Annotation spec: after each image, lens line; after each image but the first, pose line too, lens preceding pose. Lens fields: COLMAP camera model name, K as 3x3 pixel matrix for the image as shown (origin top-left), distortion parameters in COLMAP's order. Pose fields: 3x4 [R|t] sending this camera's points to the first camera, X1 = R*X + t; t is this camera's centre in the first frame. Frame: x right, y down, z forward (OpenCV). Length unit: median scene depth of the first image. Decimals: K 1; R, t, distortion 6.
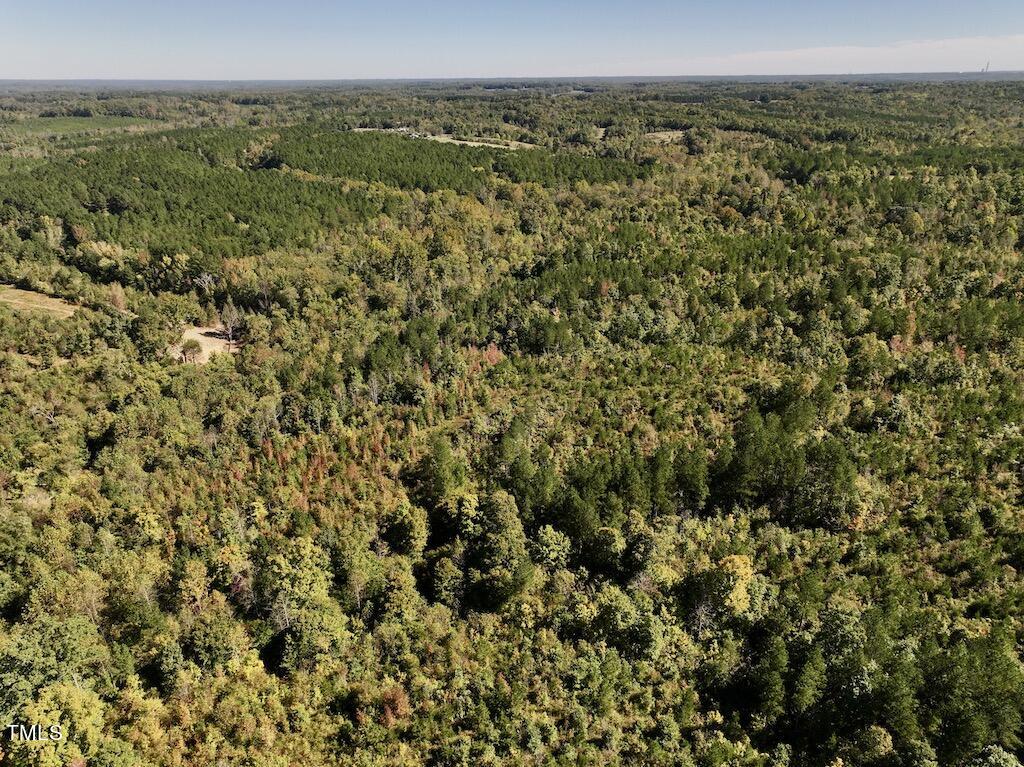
lens RADIAL K [[707.9, 0, 512.0], [0, 707.9, 383.5], [0, 0, 1]] dist [-0.008941, 0.021417]
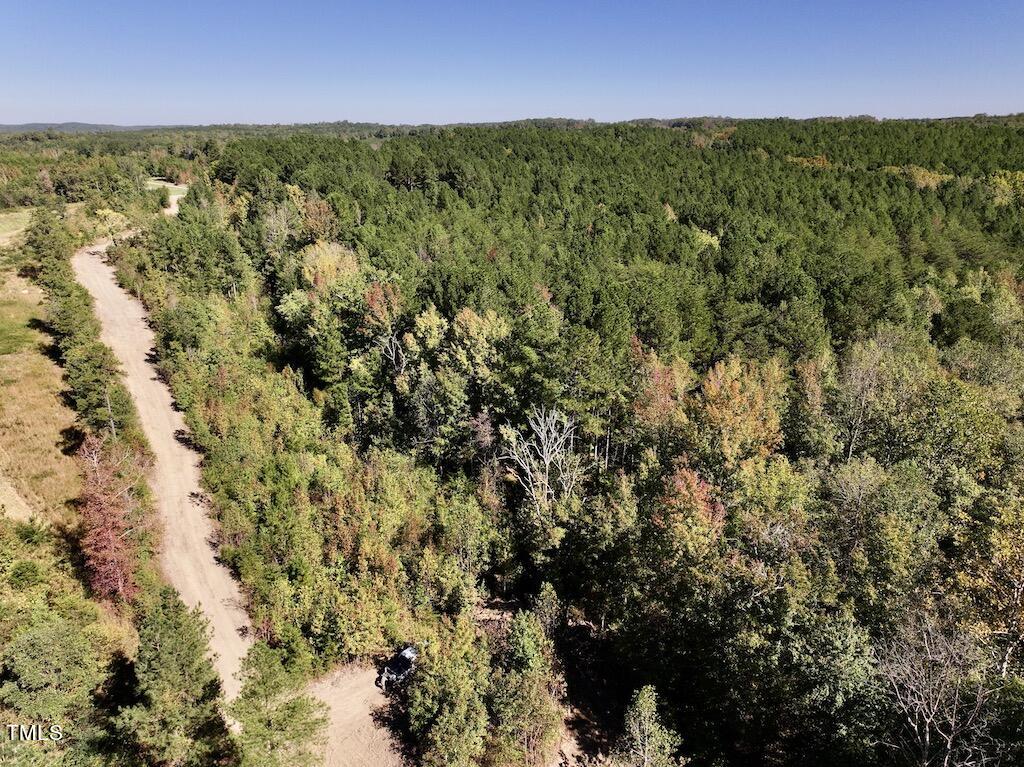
lens RADIAL K [[707.9, 0, 512.0], [0, 707.9, 383.5], [0, 0, 1]] dist [-0.008941, 0.021417]
pose [[0.858002, 0.176148, -0.482498, -0.285318], [-0.204277, 0.978895, -0.005884, -0.134461], [0.471278, 0.103612, 0.875877, 0.671708]]
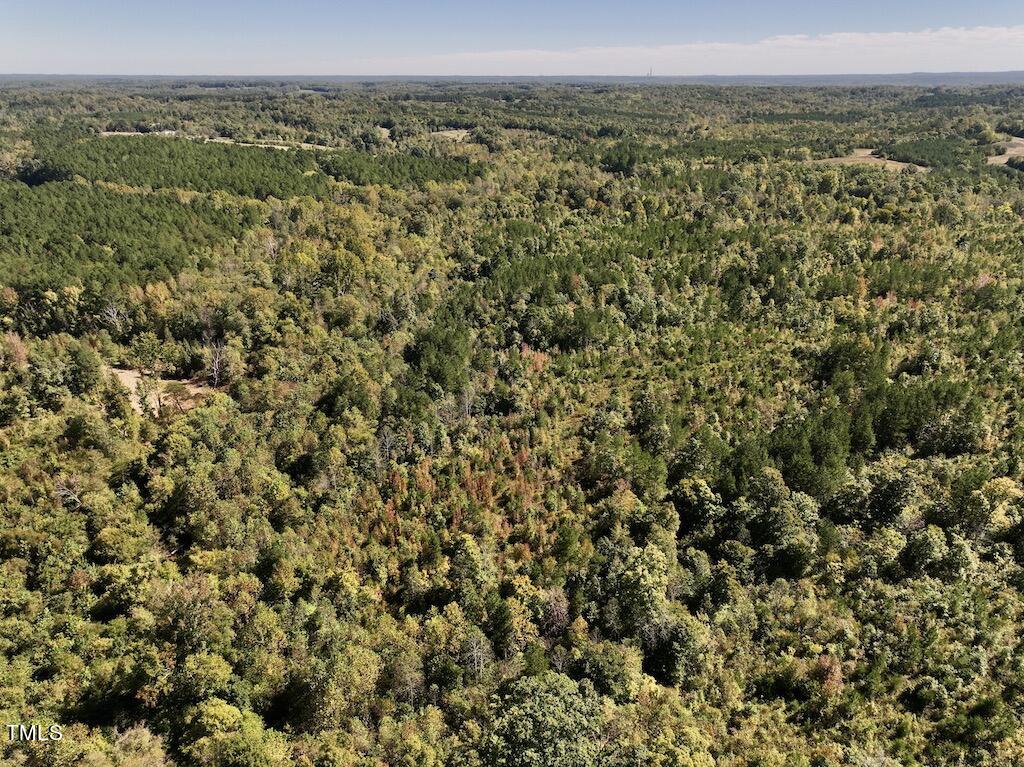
lens RADIAL K [[707.9, 0, 512.0], [0, 707.9, 383.5], [0, 0, 1]] dist [-0.008941, 0.021417]
pose [[0.929243, -0.137808, 0.342806, -0.243245], [0.137593, 0.990171, 0.025076, -0.017549], [-0.342892, 0.023866, 0.939072, 0.041619]]
